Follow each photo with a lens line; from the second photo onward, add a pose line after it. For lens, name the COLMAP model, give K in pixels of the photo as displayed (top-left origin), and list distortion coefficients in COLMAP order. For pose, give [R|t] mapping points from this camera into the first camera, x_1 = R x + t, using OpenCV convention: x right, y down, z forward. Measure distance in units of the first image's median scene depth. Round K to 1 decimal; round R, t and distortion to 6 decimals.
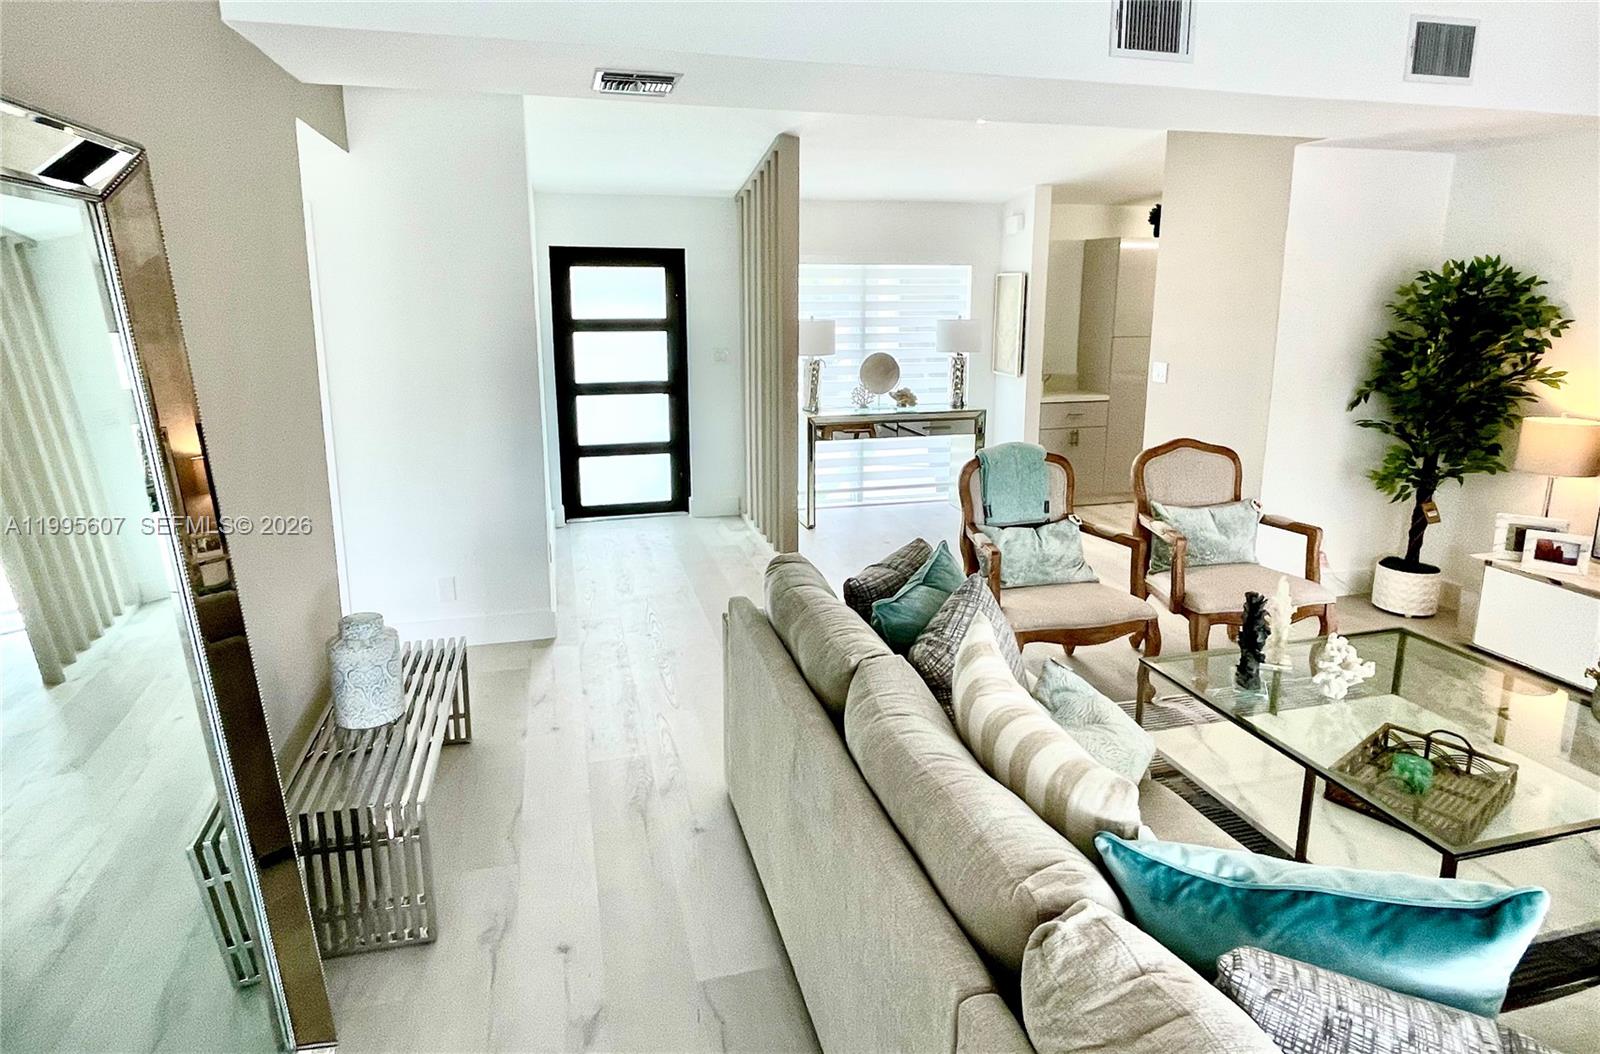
lens RADIAL K [[913.3, 0, 795.2], [0, 913.3, 469.2], [0, 0, 1]] dist [0.002946, 0.002404]
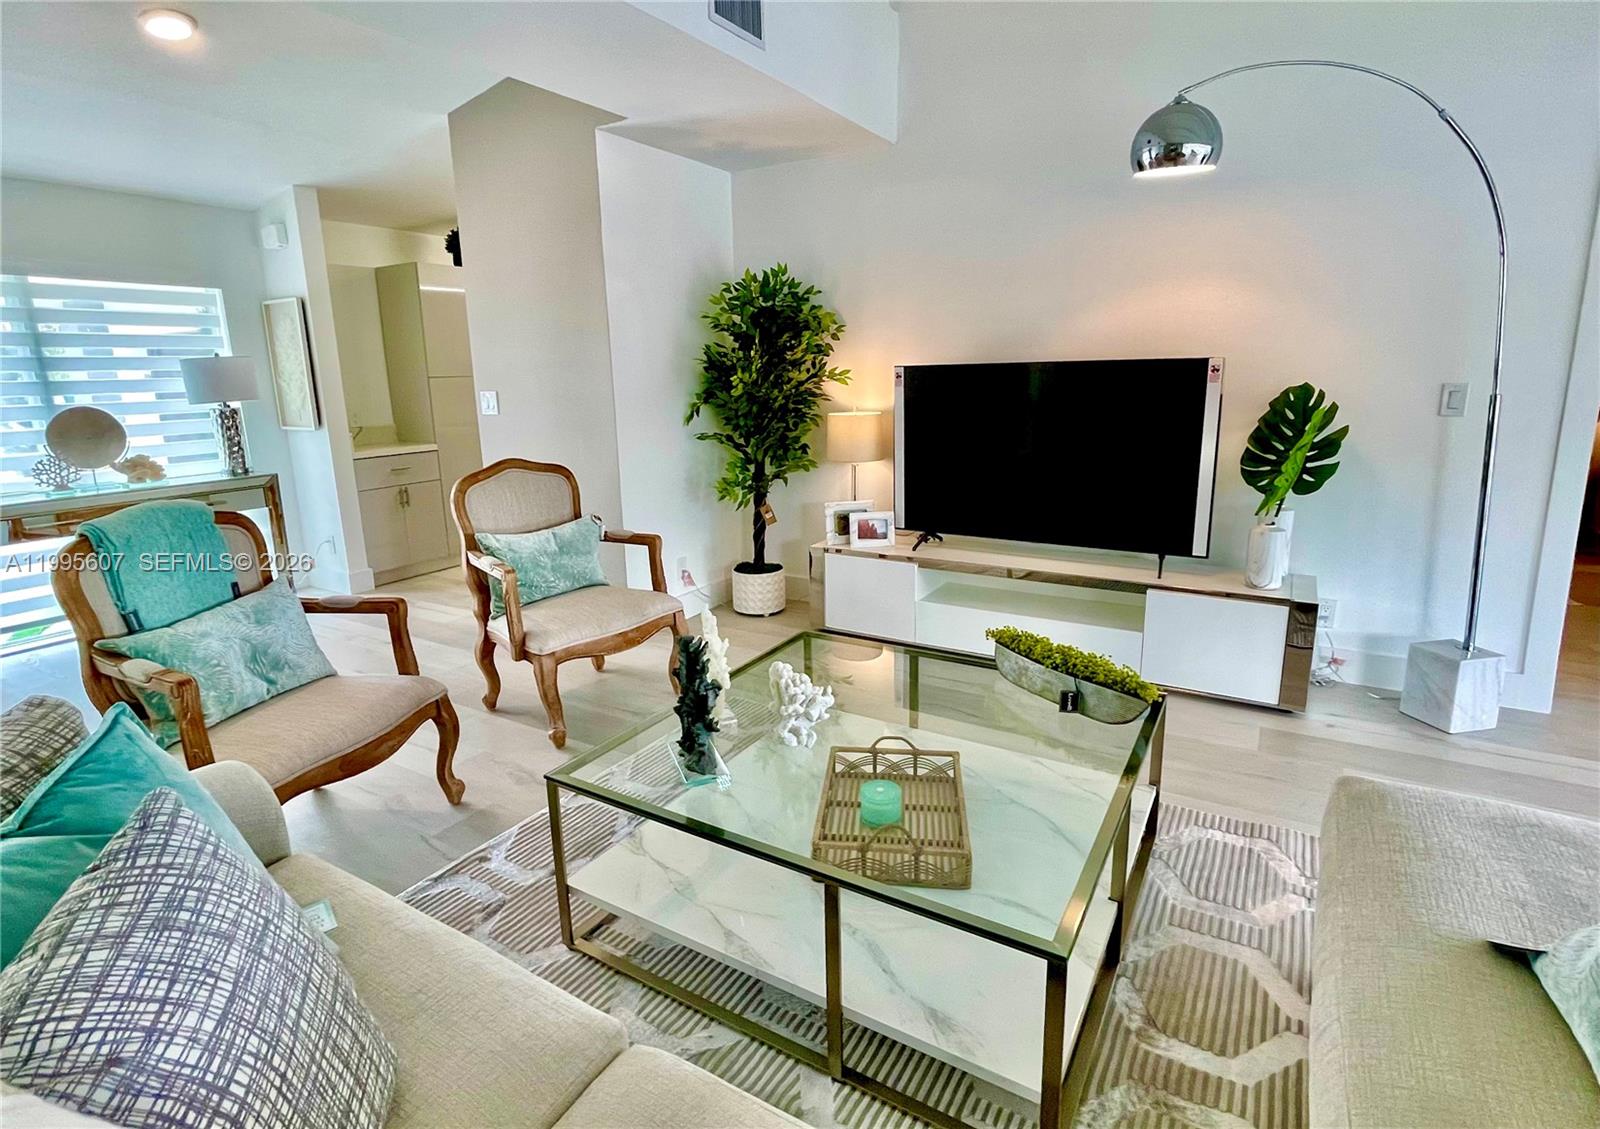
lens RADIAL K [[811.6, 0, 794.9], [0, 811.6, 533.9], [0, 0, 1]] dist [0.011953, -0.000413]
pose [[0.733295, -0.155449, 0.661902, 0.094403], [0.157816, 0.985840, 0.056688, 0.021526], [-0.661342, 0.062890, 0.747443, 0.281630]]
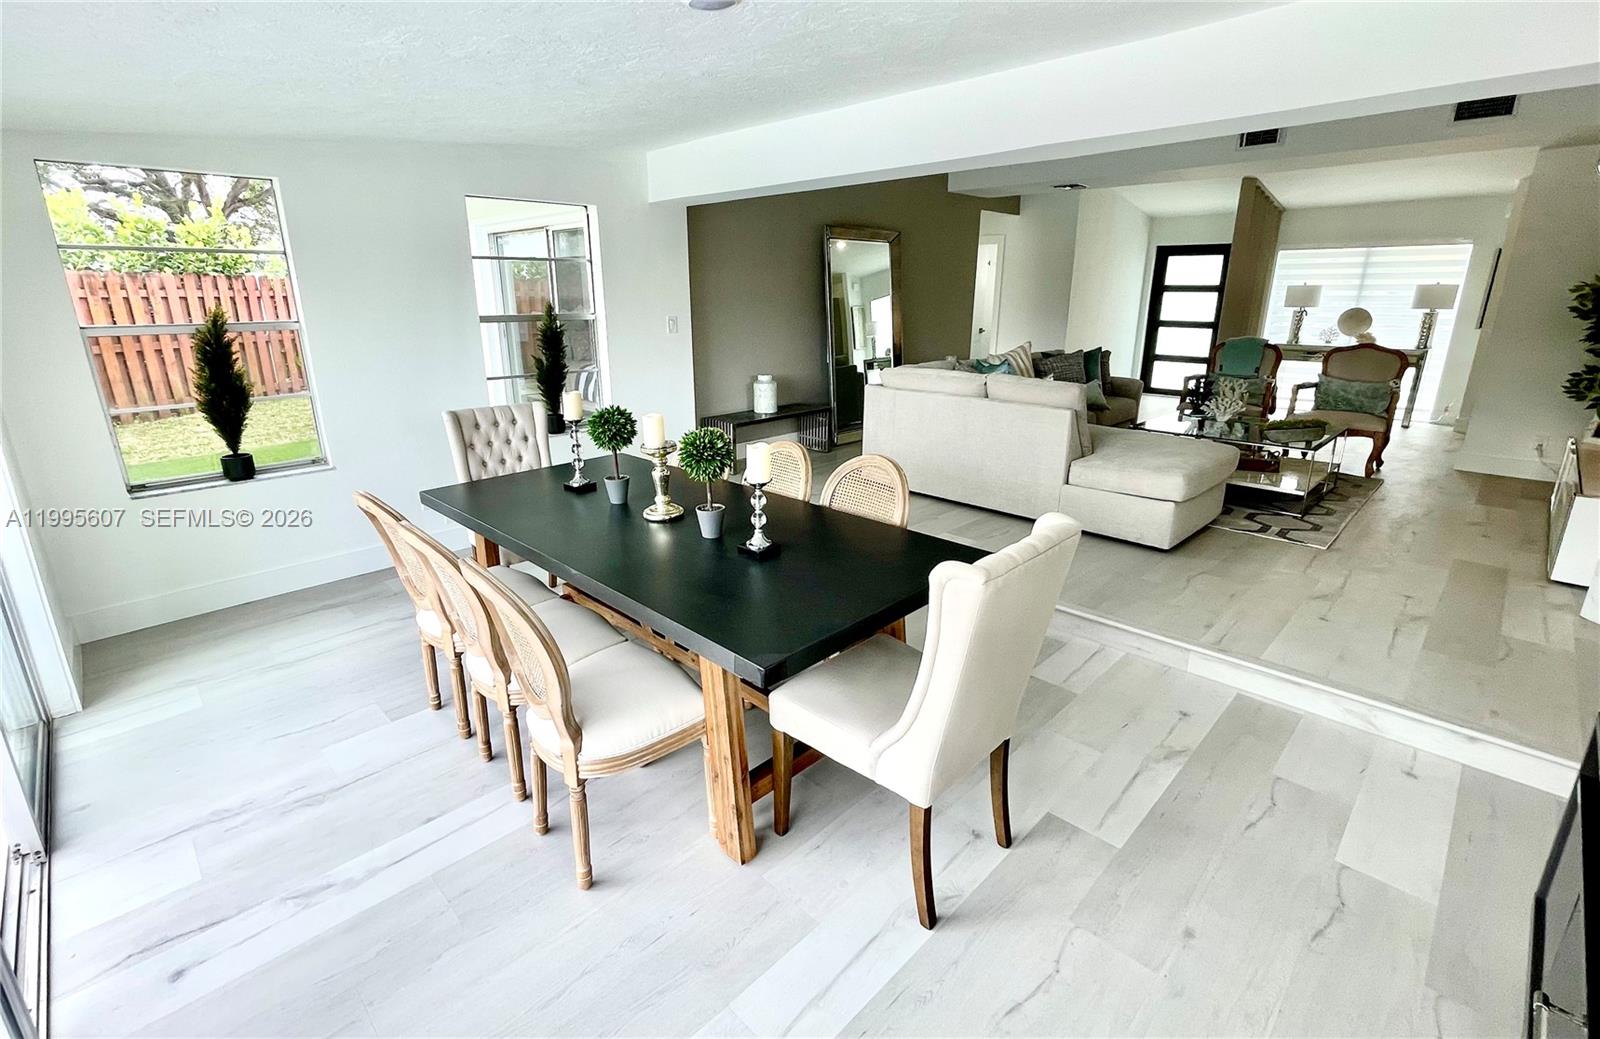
lens RADIAL K [[711.9, 0, 798.4], [0, 711.9, 491.6], [0, 0, 1]] dist [-0.004770, -0.000577]
pose [[0.501193, 0.235066, -0.832796, 0.980421], [-0.167533, 0.970547, 0.173123, 0.173101], [0.848963, 0.052753, 0.525812, -0.553991]]
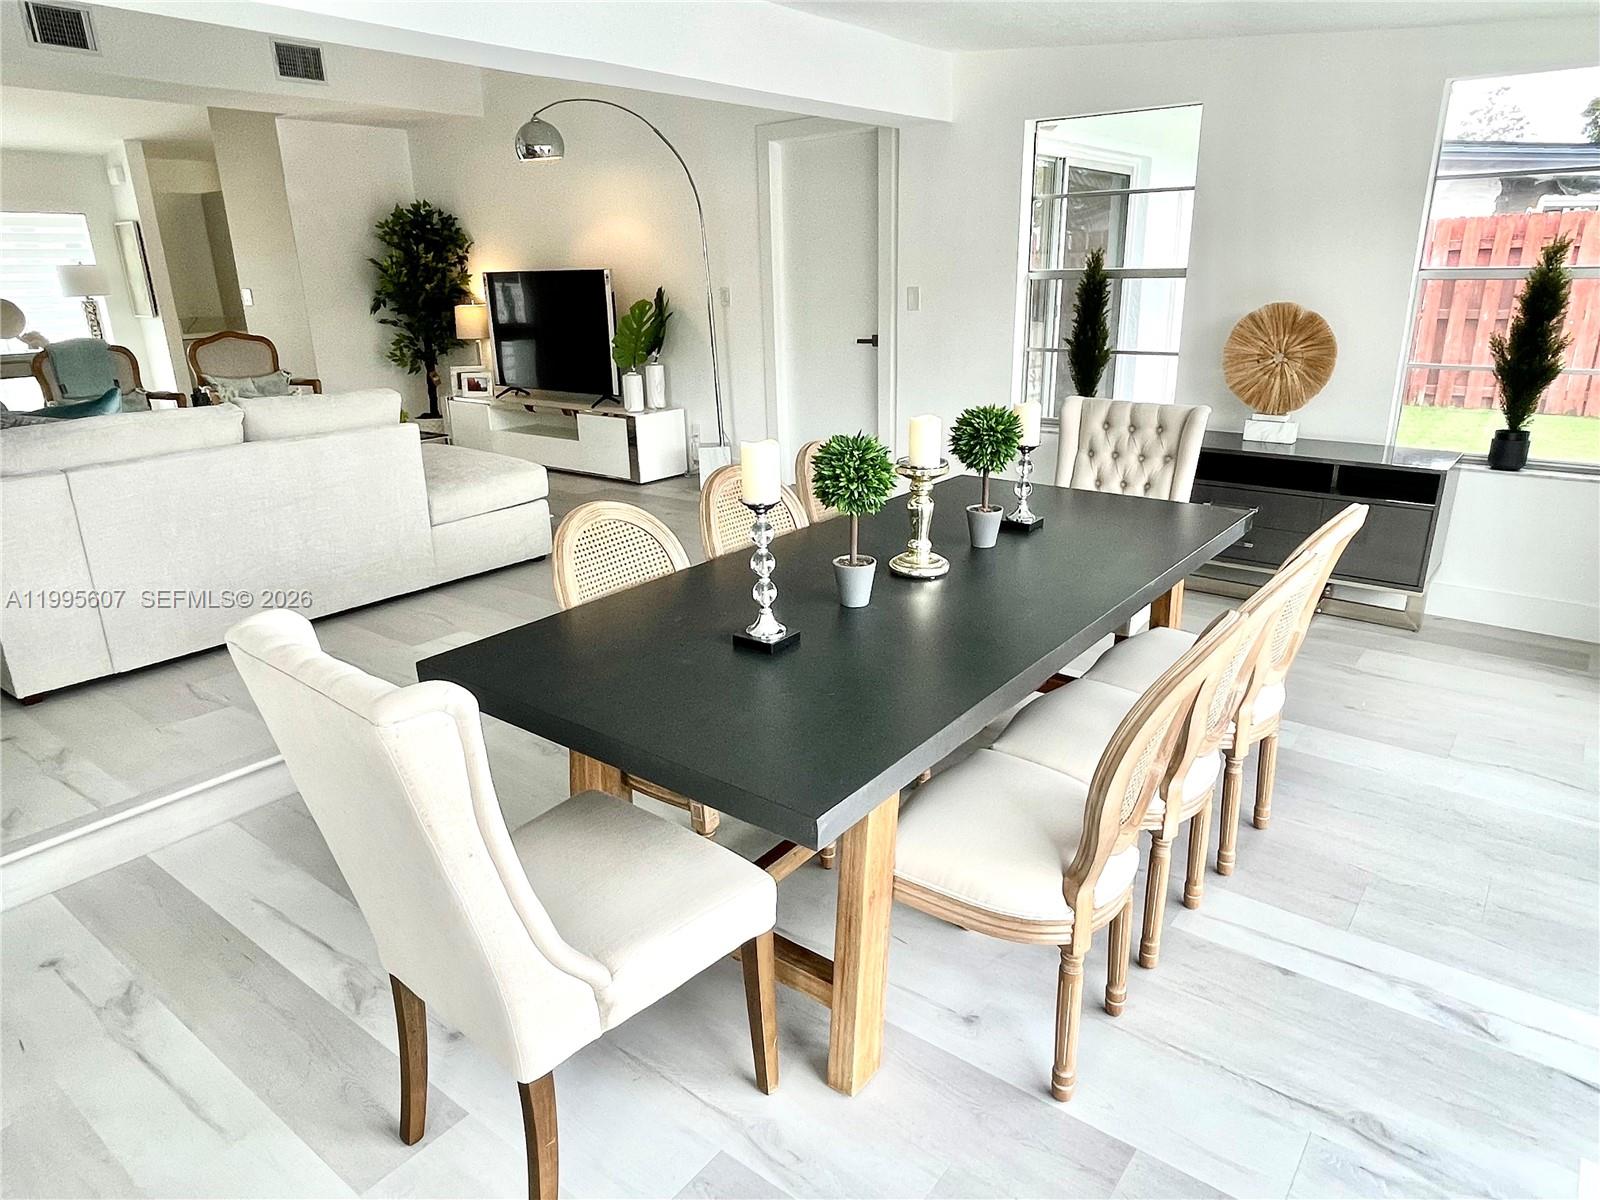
lens RADIAL K [[1012.7, 0, 797.1], [0, 1012.7, 607.7], [0, 0, 1]] dist [-0.008742, -0.001128]
pose [[0.800445, -0.204404, 0.563478, 0.153376], [0.134849, 0.977370, 0.162987, 0.228669], [-0.584041, -0.054478, 0.809894, -0.731574]]
